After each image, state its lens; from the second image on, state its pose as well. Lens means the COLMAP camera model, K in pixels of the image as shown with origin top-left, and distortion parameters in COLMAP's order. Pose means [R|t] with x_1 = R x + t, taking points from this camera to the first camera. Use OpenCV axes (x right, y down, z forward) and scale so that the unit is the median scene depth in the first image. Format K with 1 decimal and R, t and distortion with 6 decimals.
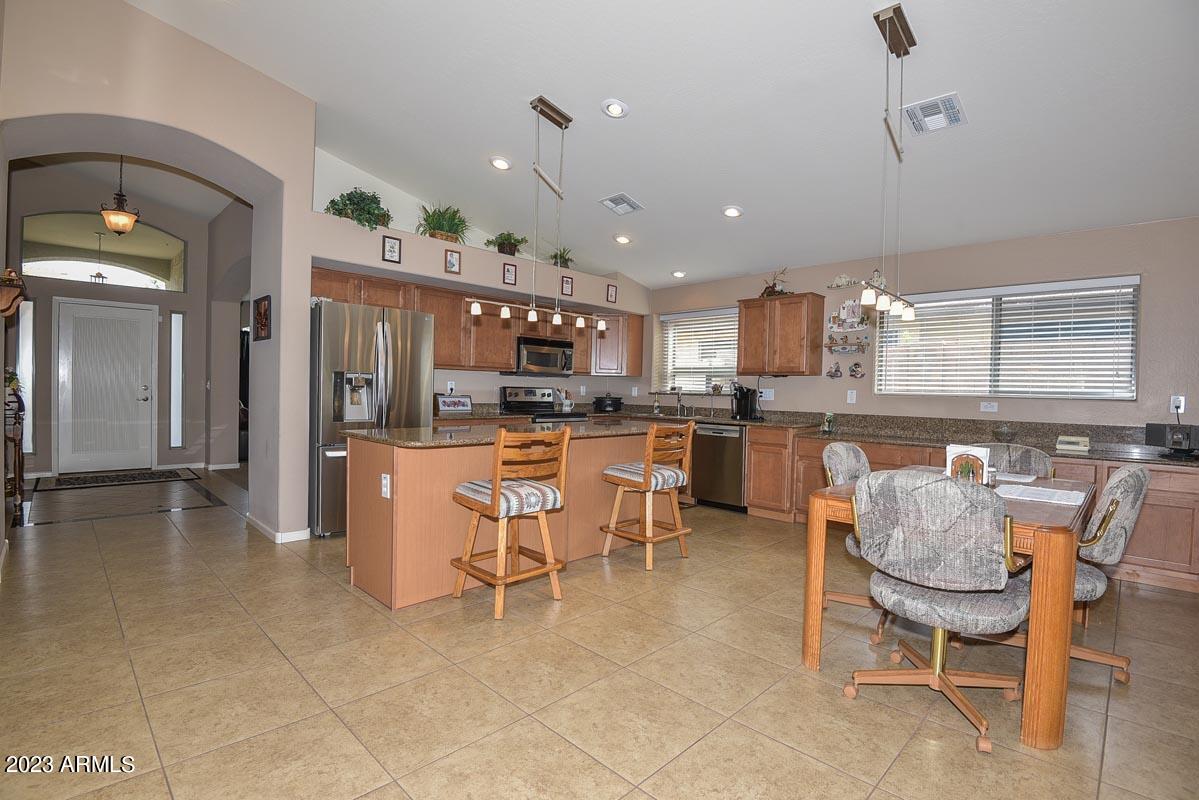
lens RADIAL K [[560.0, 0, 599.5], [0, 560.0, 400.0], [0, 0, 1]] dist [-0.000358, -0.000157]
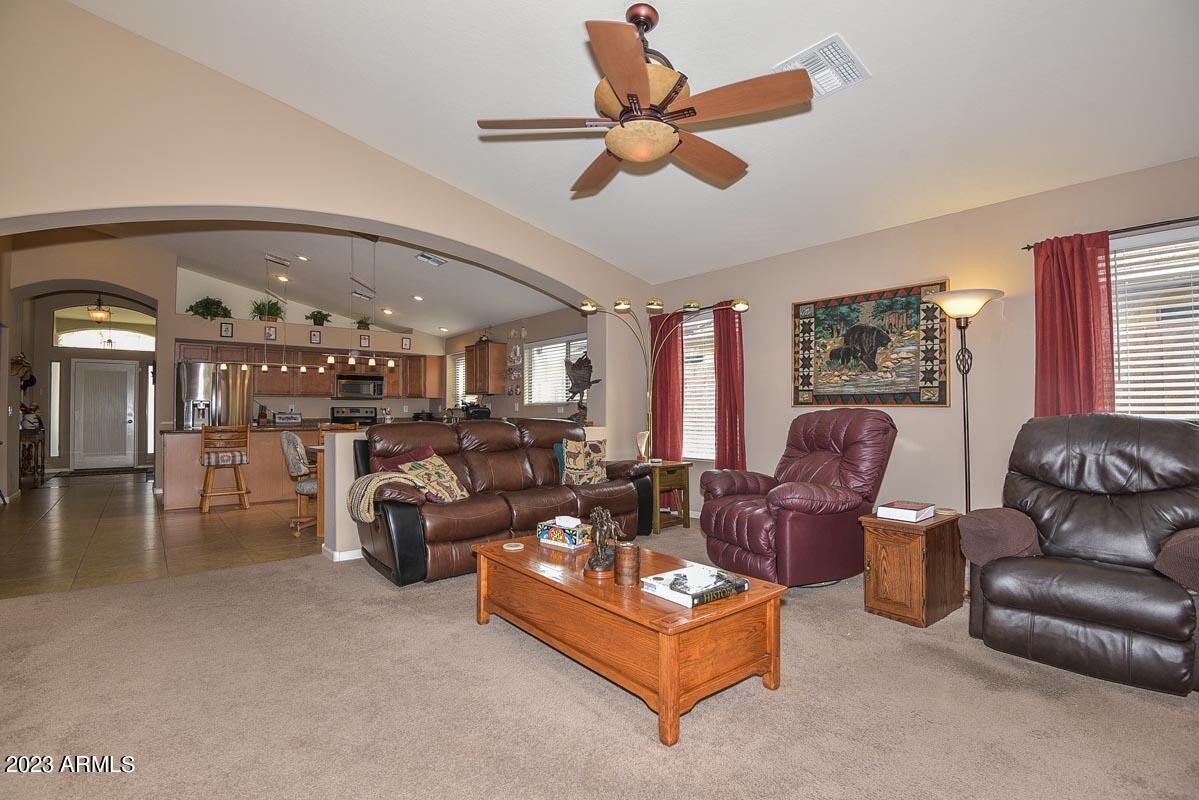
lens RADIAL K [[560.0, 0, 599.5], [0, 560.0, 400.0], [0, 0, 1]] dist [-0.000358, -0.000157]
pose [[0.993951, -0.030257, -0.105573, 0.717491], [0.025706, 0.998692, -0.044204, 0.042631], [0.106773, 0.041223, 0.993429, -0.449493]]
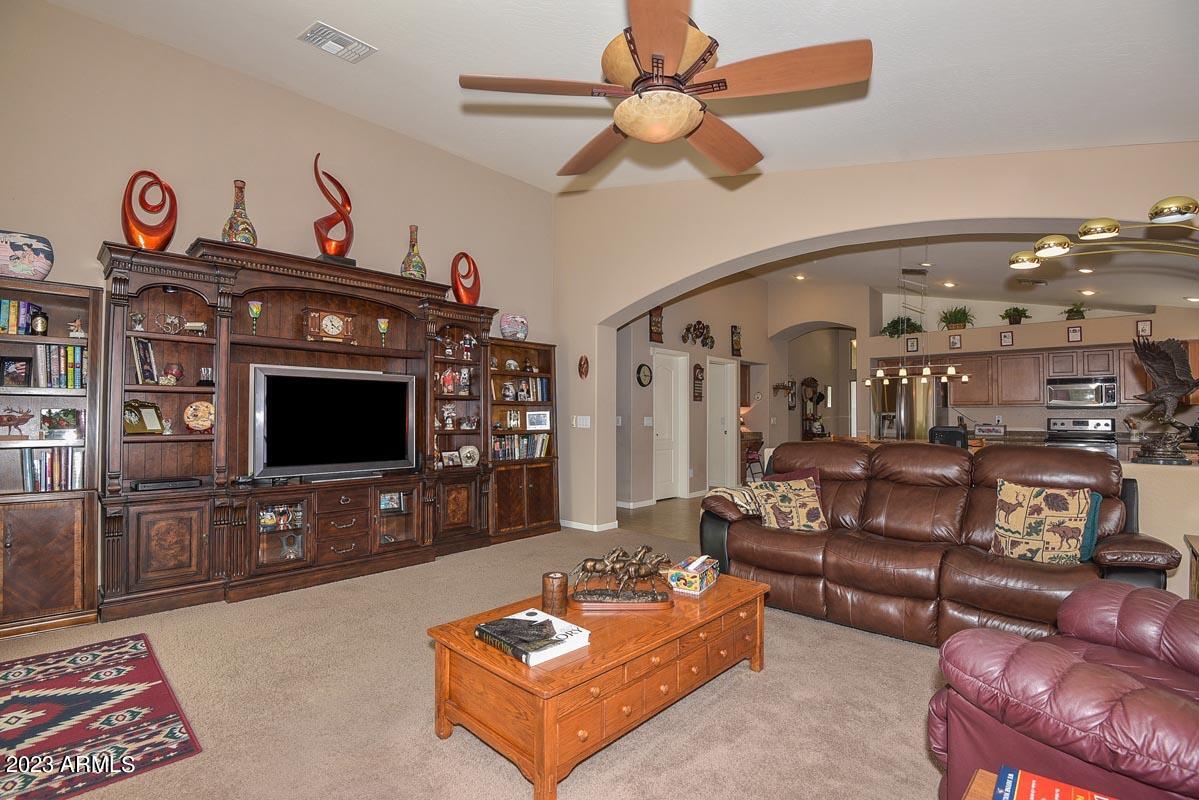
lens RADIAL K [[578.2, 0, 599.5], [0, 578.2, 400.0], [0, 0, 1]] dist [-0.039835, -0.000126]
pose [[0.008797, -0.049882, -0.998716, 1.095477], [-0.025229, 0.998426, -0.050089, 0.024178], [0.999643, 0.025637, 0.007525, -0.032135]]
